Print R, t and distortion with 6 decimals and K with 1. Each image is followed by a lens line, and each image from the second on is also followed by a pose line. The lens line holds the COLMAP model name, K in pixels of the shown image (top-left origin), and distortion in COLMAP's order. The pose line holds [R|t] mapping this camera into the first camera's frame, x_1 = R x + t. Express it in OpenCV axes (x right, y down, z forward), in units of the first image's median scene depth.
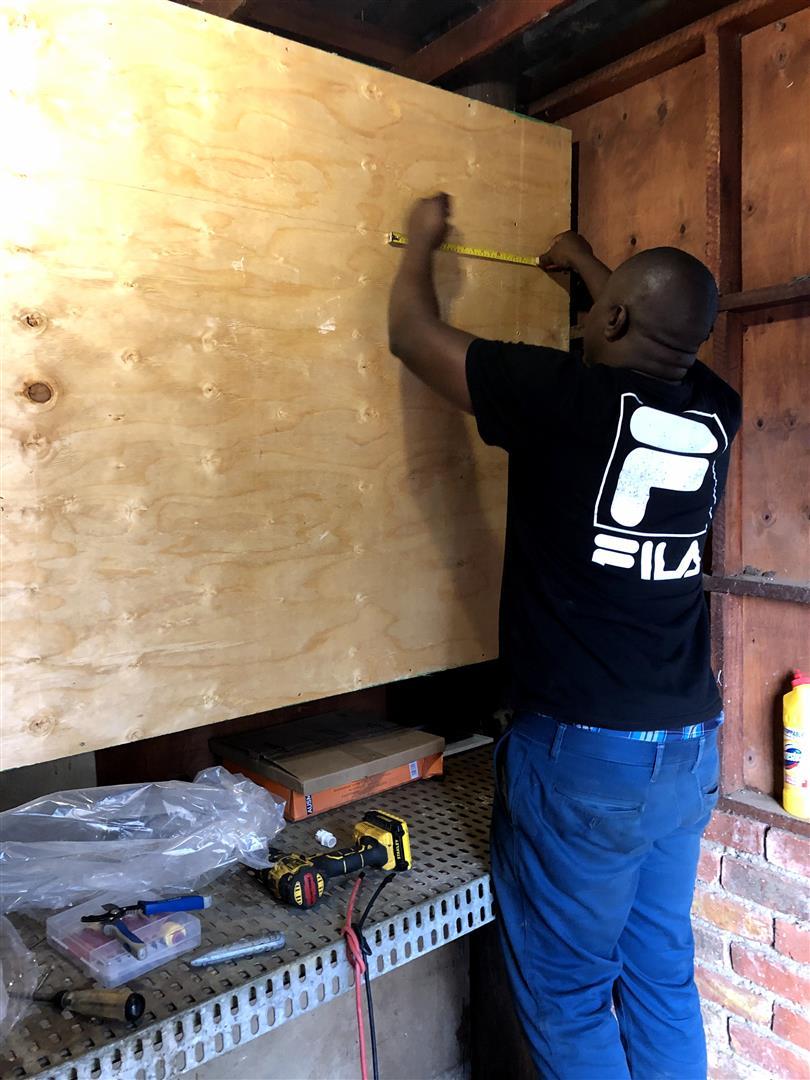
lens RADIAL K [[882.4, 0, 406.8], [0, 882.4, 536.1], [0, 0, 1]] dist [0.037140, -0.035089]
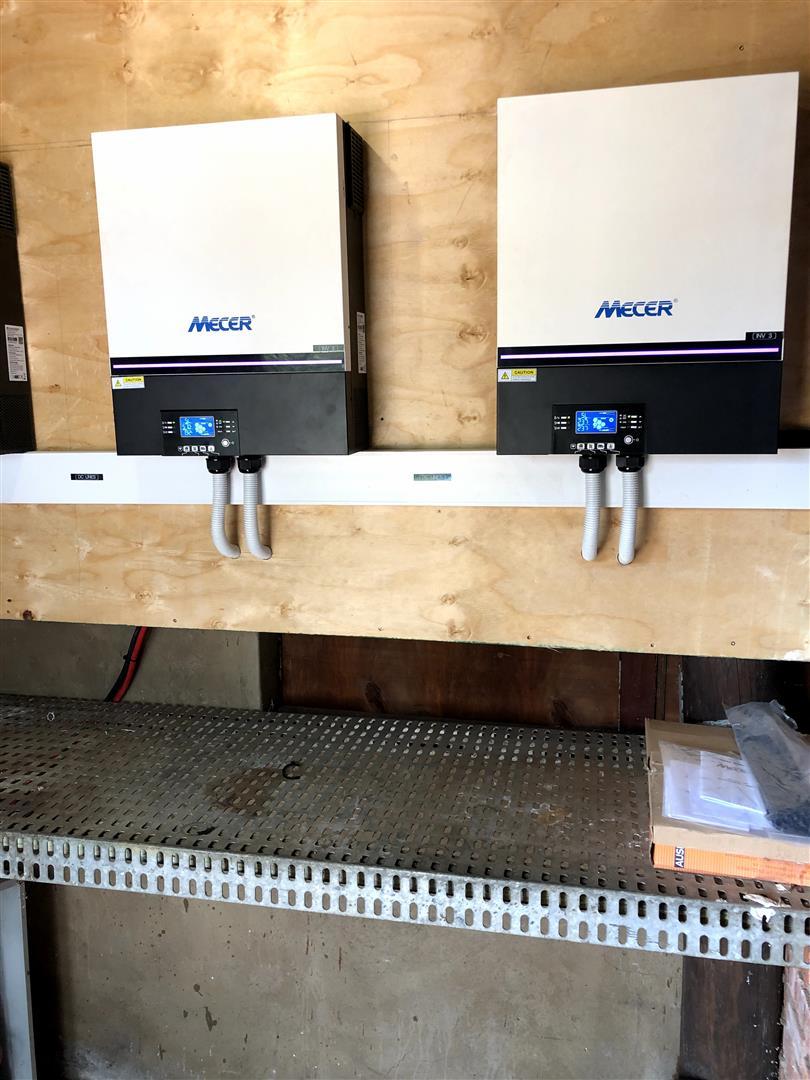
lens RADIAL K [[882.4, 0, 406.0], [0, 882.4, 533.1], [0, 0, 1]] dist [0.037140, -0.035089]
pose [[0.629336, 0.141271, -0.764185, 0.663582], [-0.078955, 0.989873, 0.117971, -0.045725], [0.773112, -0.013907, 0.634117, 0.430095]]
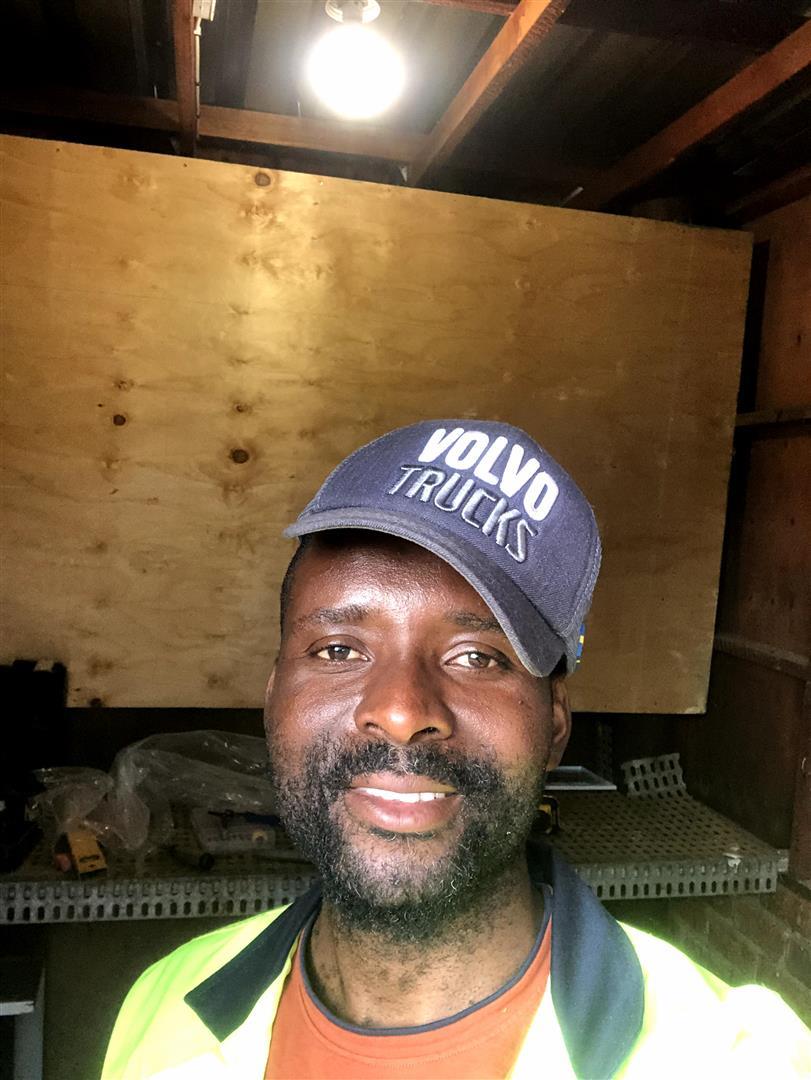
lens RADIAL K [[1013.7, 0, 405.2], [0, 1013.7, 545.9], [0, 0, 1]] dist [0.029935, 0.000000]
pose [[0.895391, 0.109118, -0.431703, 0.485551], [-0.123816, 0.992287, -0.005994, -0.032582], [0.427720, 0.058819, 0.901996, -0.330077]]
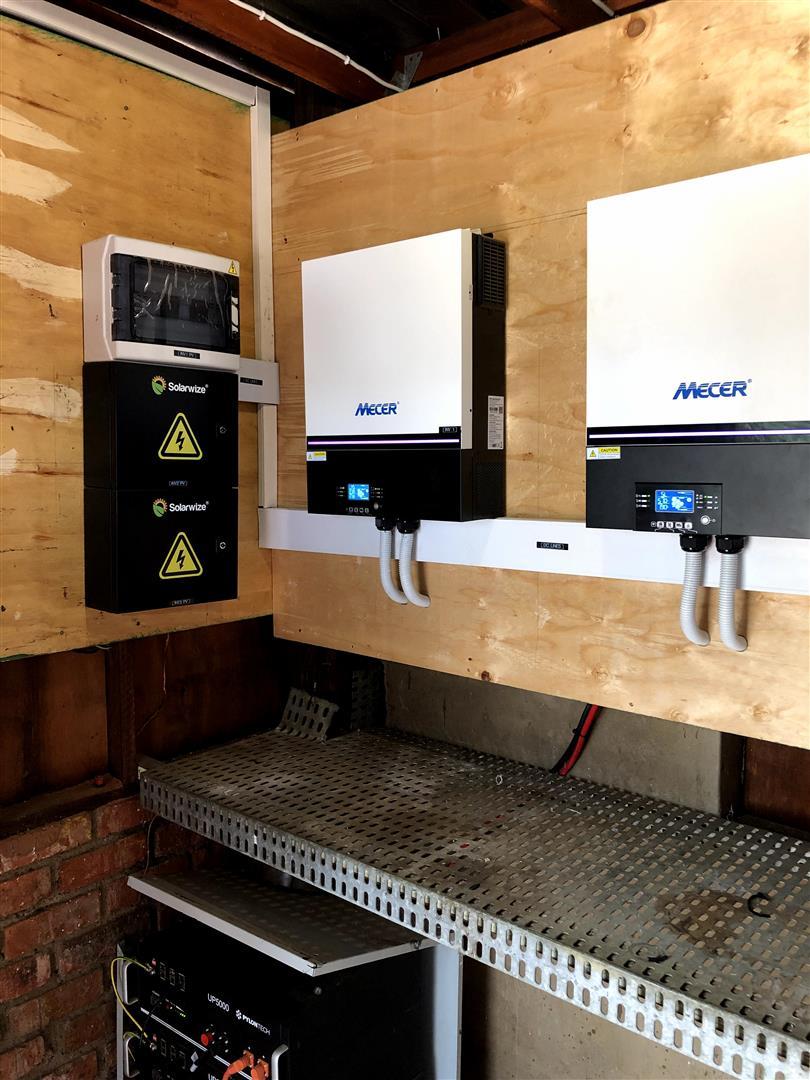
lens RADIAL K [[882.4, 0, 408.2], [0, 882.4, 534.9], [0, 0, 1]] dist [0.037140, -0.035089]
pose [[0.189097, 0.121797, -0.974376, 0.584515], [-0.093676, 0.989990, 0.105569, -0.063467], [0.977480, 0.071313, 0.198613, 0.434562]]
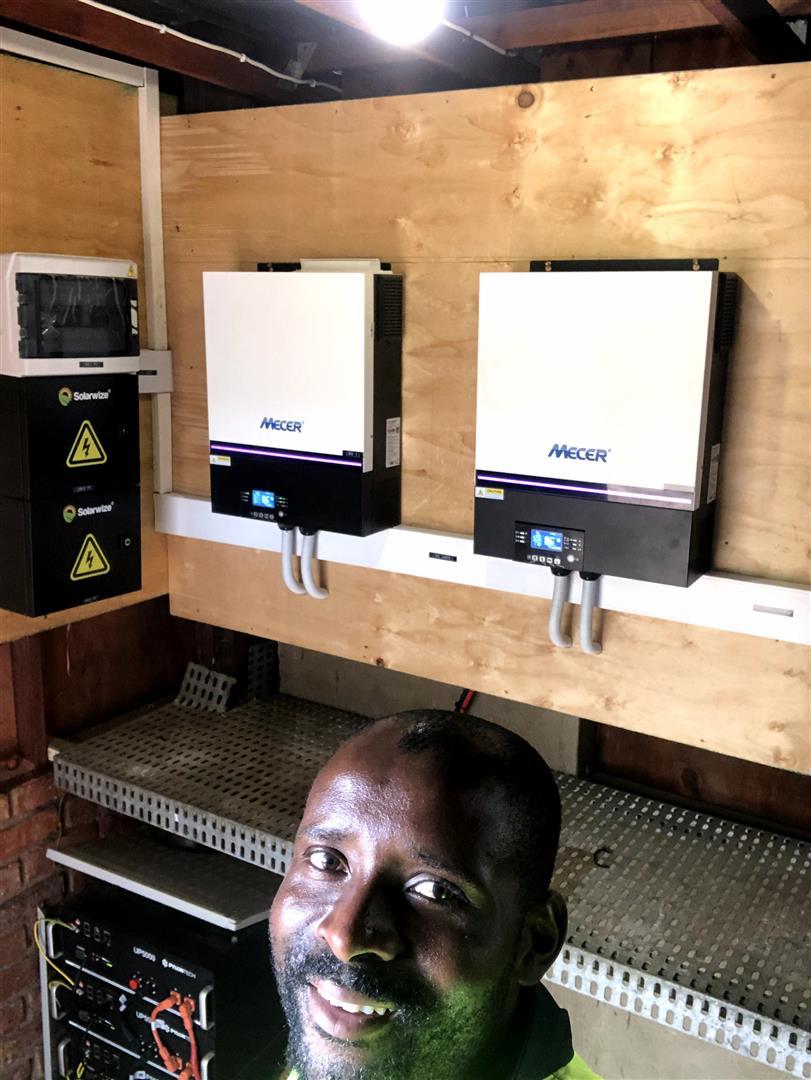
lens RADIAL K [[1013.7, 0, 404.4], [0, 1013.7, 541.9], [0, 0, 1]] dist [0.029935, 0.000000]
pose [[0.328091, 0.259066, -0.908428, 0.801852], [-0.117856, 0.965371, 0.232740, -0.280679], [0.937265, 0.030703, 0.347262, 0.294611]]
